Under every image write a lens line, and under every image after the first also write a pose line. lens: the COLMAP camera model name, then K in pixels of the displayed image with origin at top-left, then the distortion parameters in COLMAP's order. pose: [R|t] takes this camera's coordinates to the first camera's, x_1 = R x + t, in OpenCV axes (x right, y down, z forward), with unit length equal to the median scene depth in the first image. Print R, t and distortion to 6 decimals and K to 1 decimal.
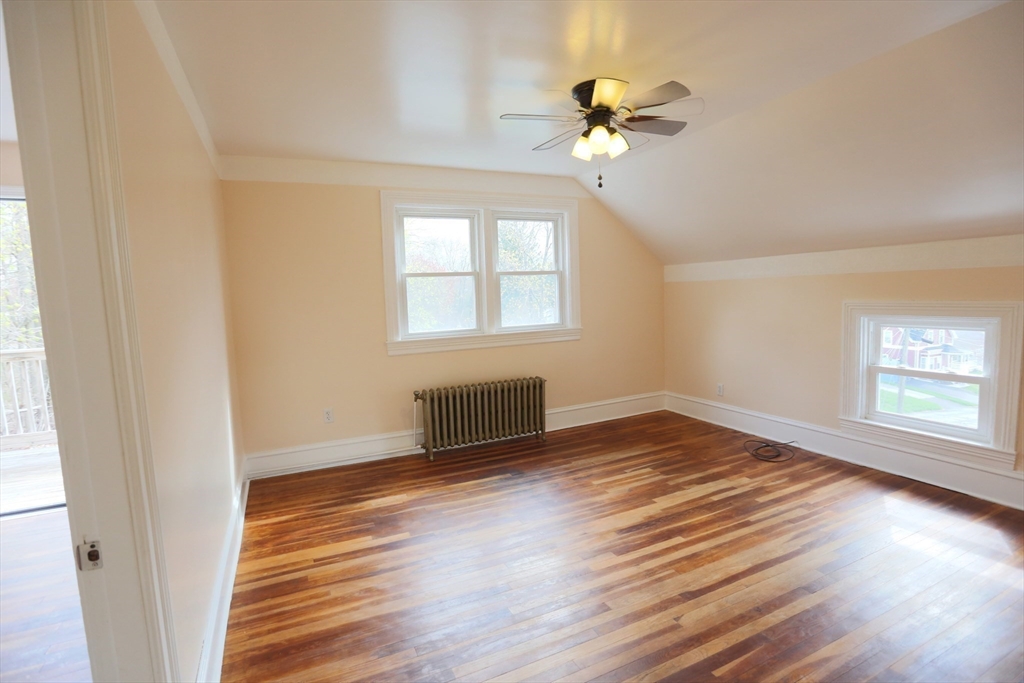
lens RADIAL K [[488.8, 0, 512.7], [0, 488.8, 344.9], [0, 0, 1]] dist [-0.030305, 0.003490]
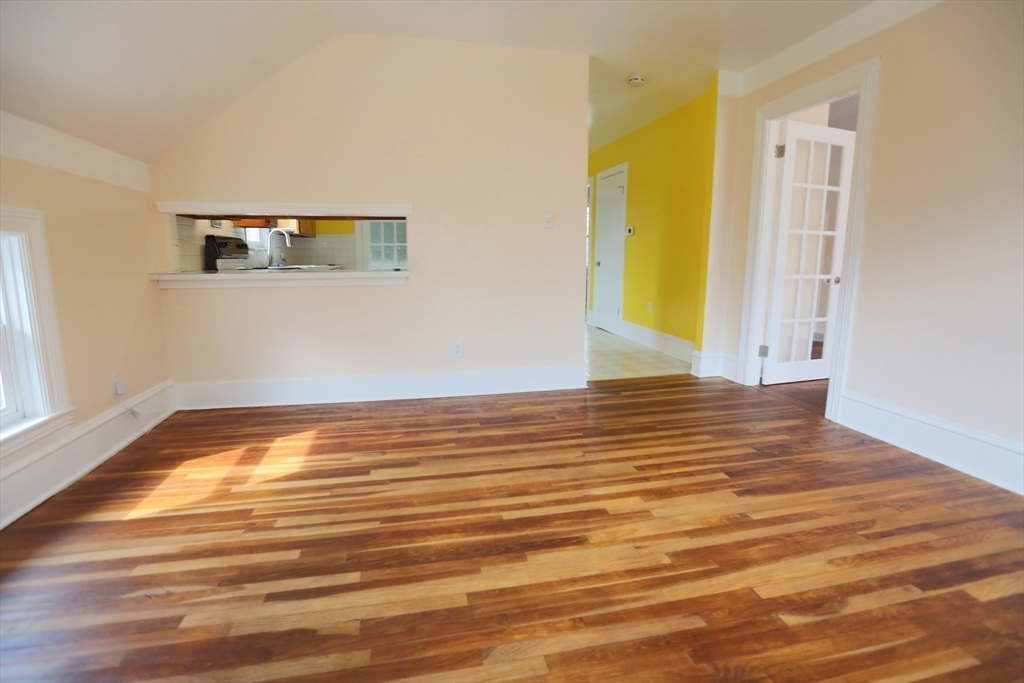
lens RADIAL K [[488.8, 0, 516.7], [0, 488.8, 339.7], [0, 0, 1]] dist [-0.030305, 0.003490]
pose [[-0.974462, -0.001128, 0.224551, 0.146217], [0.057149, 0.965815, 0.252855, -0.035083], [-0.217160, 0.259230, -0.941085, 1.409268]]
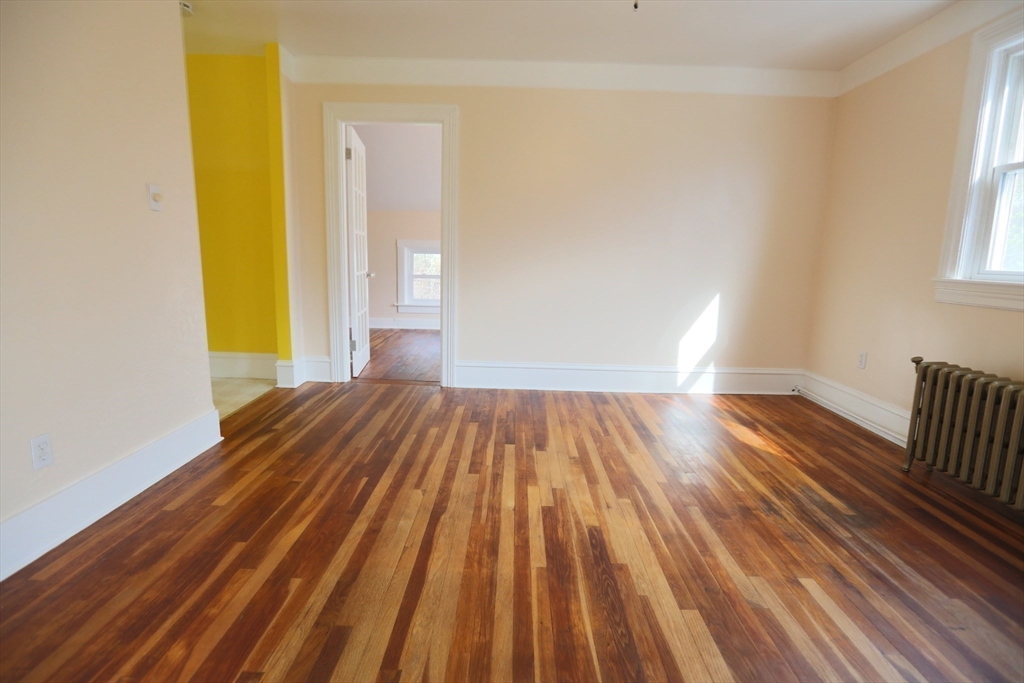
lens RADIAL K [[488.8, 0, 516.8], [0, 488.8, 337.3], [0, 0, 1]] dist [-0.030305, 0.003490]
pose [[-0.430213, 0.170469, -0.886486, 0.760676], [-0.103143, 0.966295, 0.235871, -0.029969], [0.896816, 0.192909, -0.398130, 1.019339]]
